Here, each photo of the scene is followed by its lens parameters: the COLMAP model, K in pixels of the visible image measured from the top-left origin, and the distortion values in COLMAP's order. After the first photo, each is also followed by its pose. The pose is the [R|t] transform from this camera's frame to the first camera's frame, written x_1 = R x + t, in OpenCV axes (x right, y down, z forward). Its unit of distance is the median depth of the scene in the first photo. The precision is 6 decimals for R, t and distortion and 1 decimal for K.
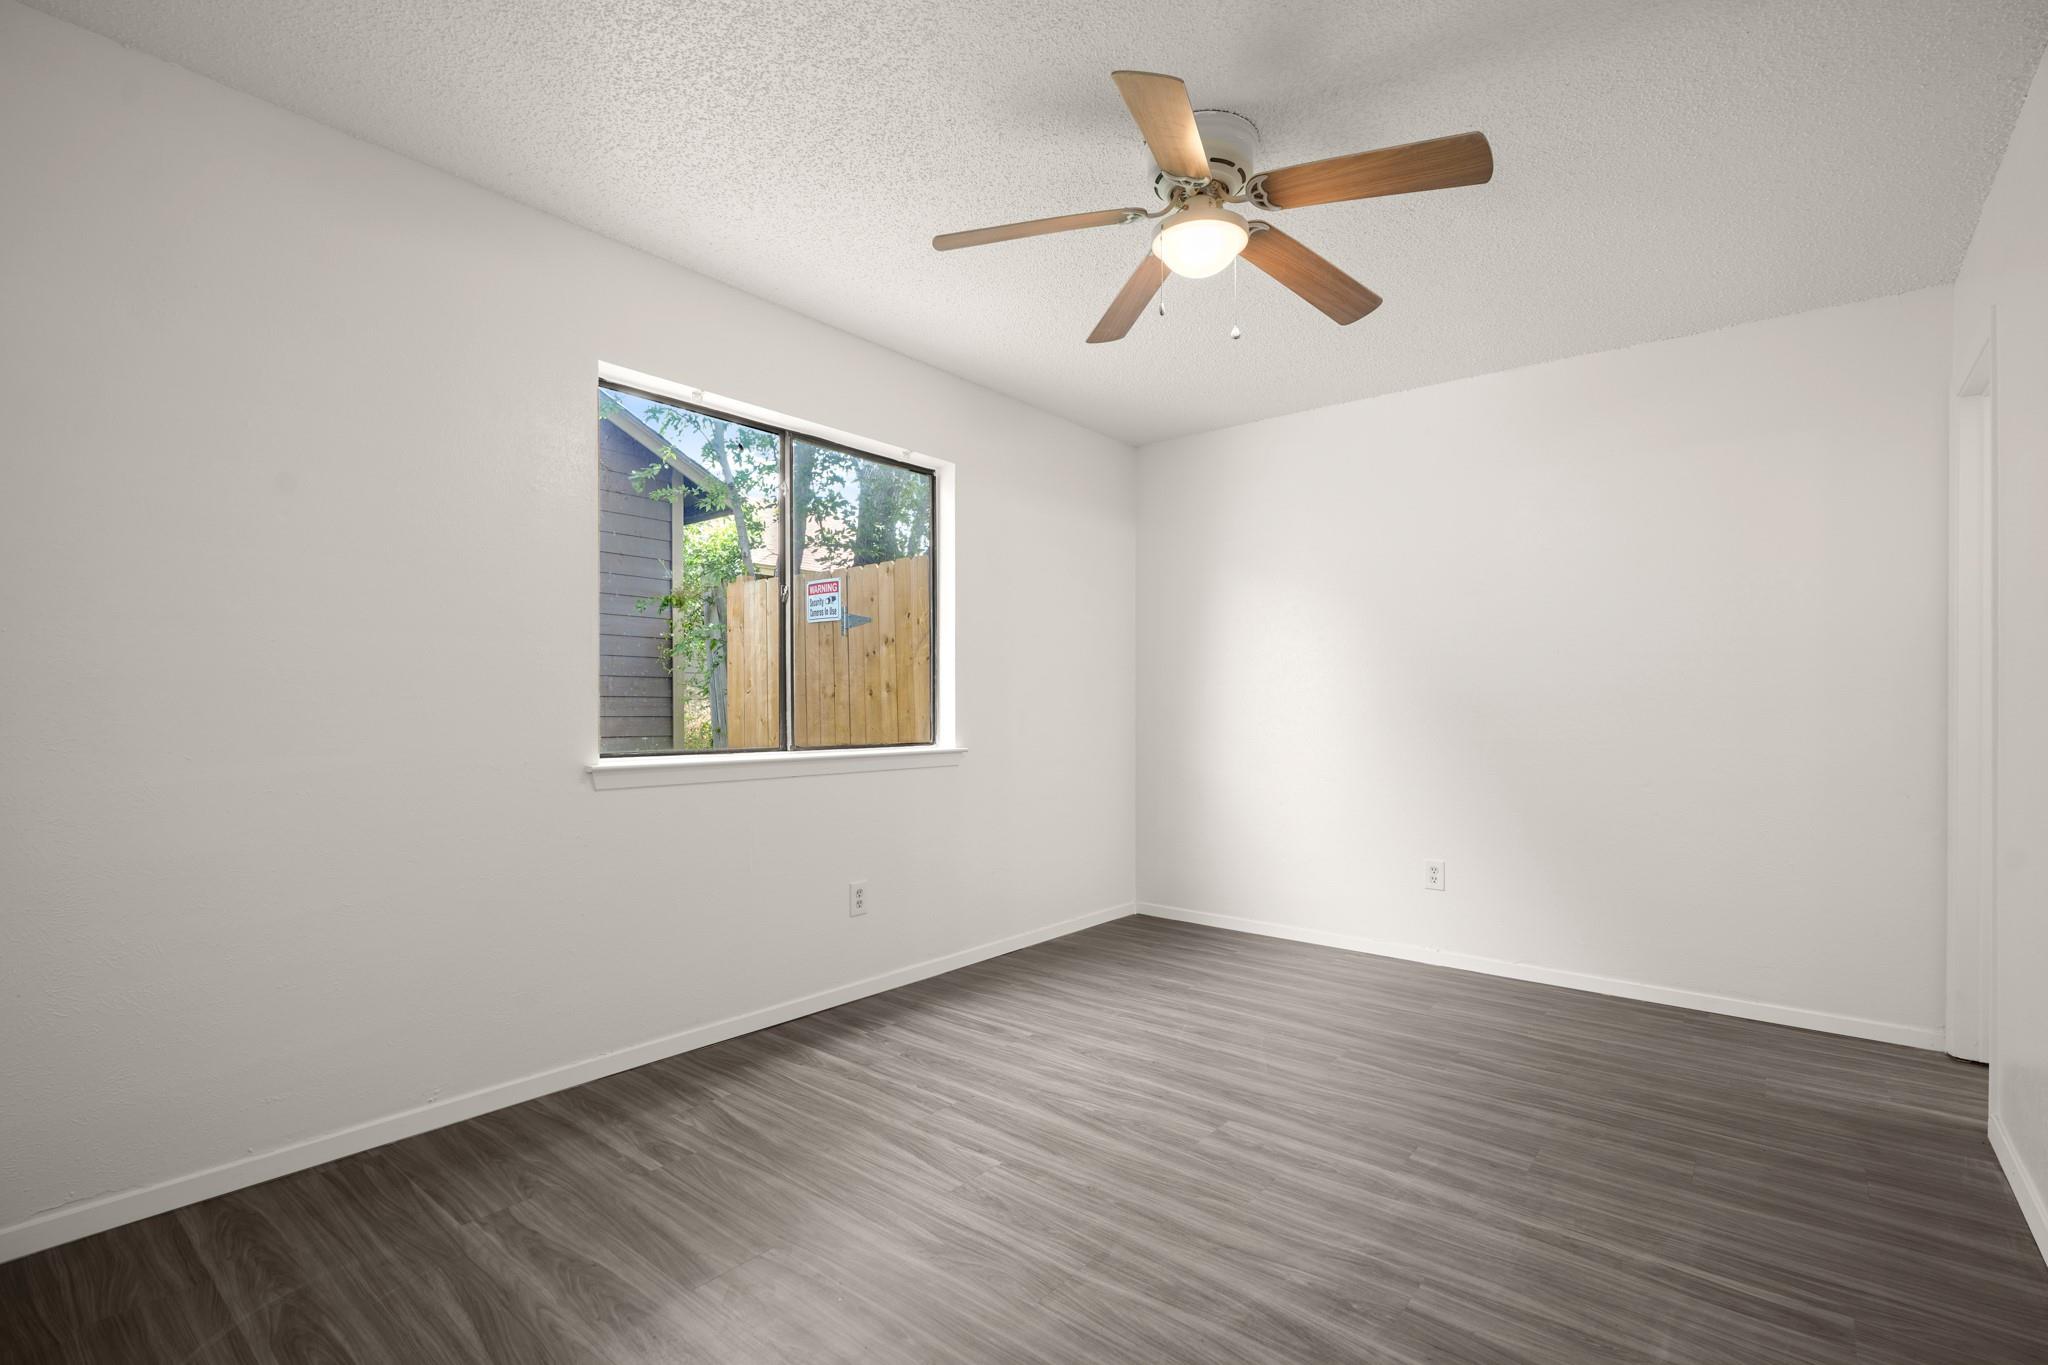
lens RADIAL K [[933.1, 0, 1025.2], [0, 933.1, 712.3], [0, 0, 1]] dist [-0.001773, -0.000372]
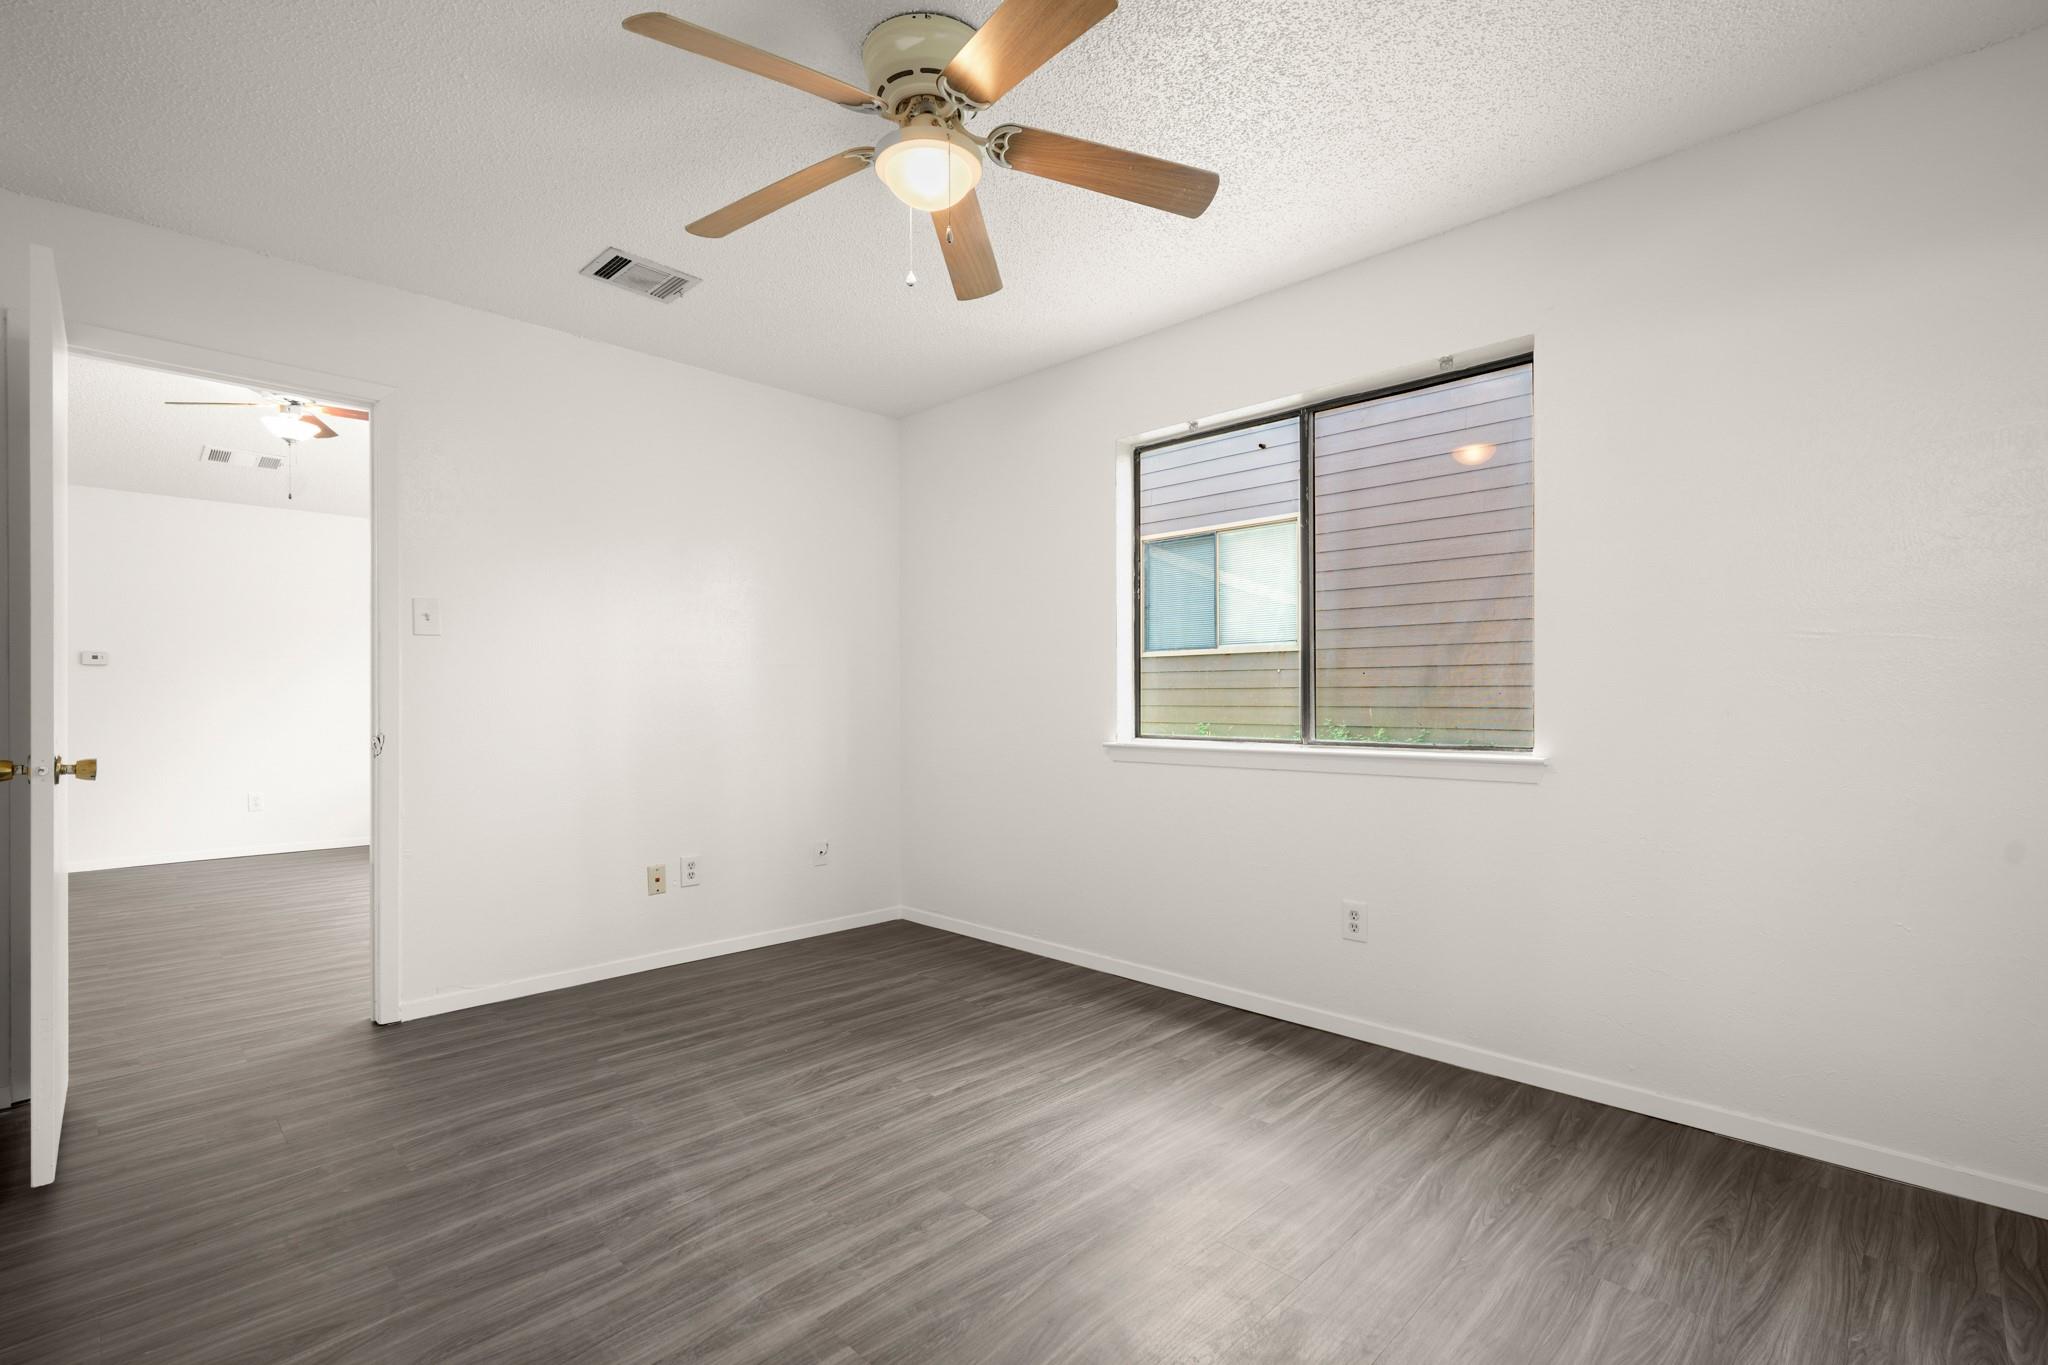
lens RADIAL K [[936.5, 0, 1025.7], [0, 936.5, 704.4], [0, 0, 1]] dist [0.000088, 0.000439]
pose [[-0.096108, -0.000326, -0.995371, 1.070600], [0.000285, 1.000000, -0.000355, -0.002114], [0.995371, -0.000318, -0.096108, 1.171107]]
